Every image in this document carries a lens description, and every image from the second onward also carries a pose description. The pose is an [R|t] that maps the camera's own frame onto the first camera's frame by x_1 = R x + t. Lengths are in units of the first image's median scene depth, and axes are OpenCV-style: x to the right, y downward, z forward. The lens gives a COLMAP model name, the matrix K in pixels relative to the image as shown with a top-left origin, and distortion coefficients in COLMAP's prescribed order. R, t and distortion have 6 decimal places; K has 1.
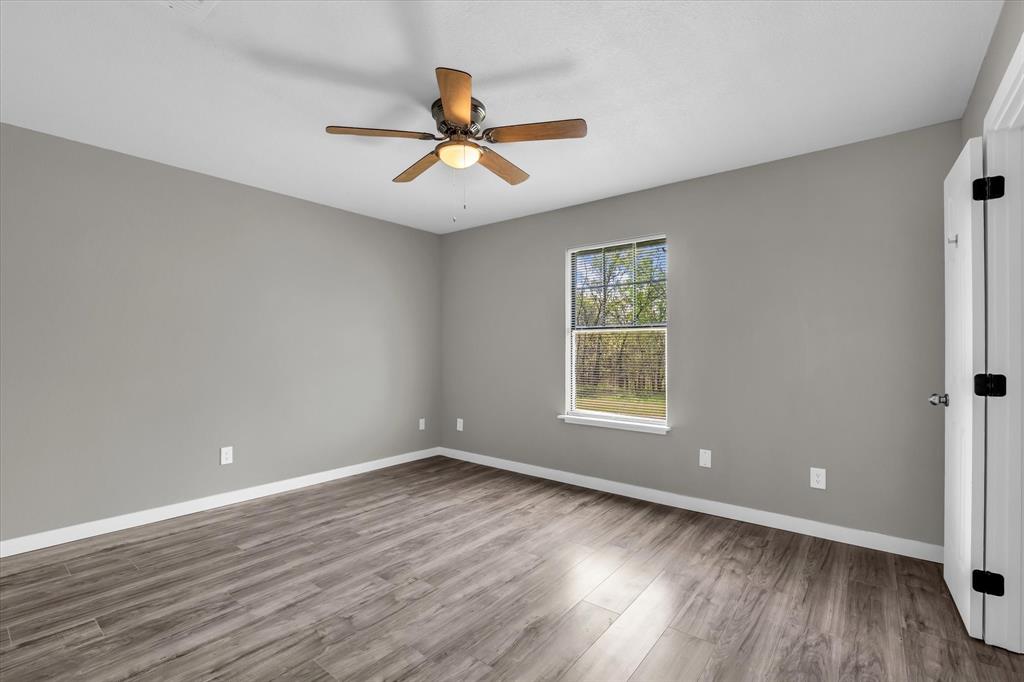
lens RADIAL K [[445.5, 0, 512.0], [0, 445.5, 341.0], [0, 0, 1]] dist [0.000083, -0.000194]
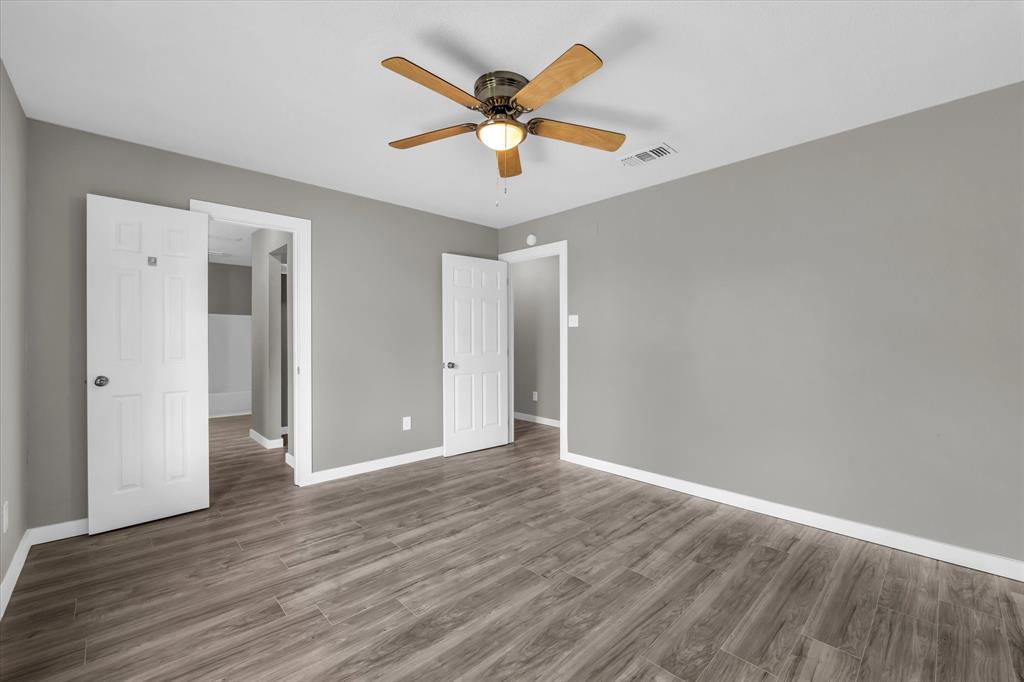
lens RADIAL K [[445.5, 0, 512.0], [0, 445.5, 341.0], [0, 0, 1]] dist [0.000083, -0.000194]
pose [[-0.987666, -0.003540, 0.156538, -0.298704], [-0.005096, 0.999942, -0.009538, 0.031664], [-0.156495, -0.010218, -0.987626, 1.986835]]
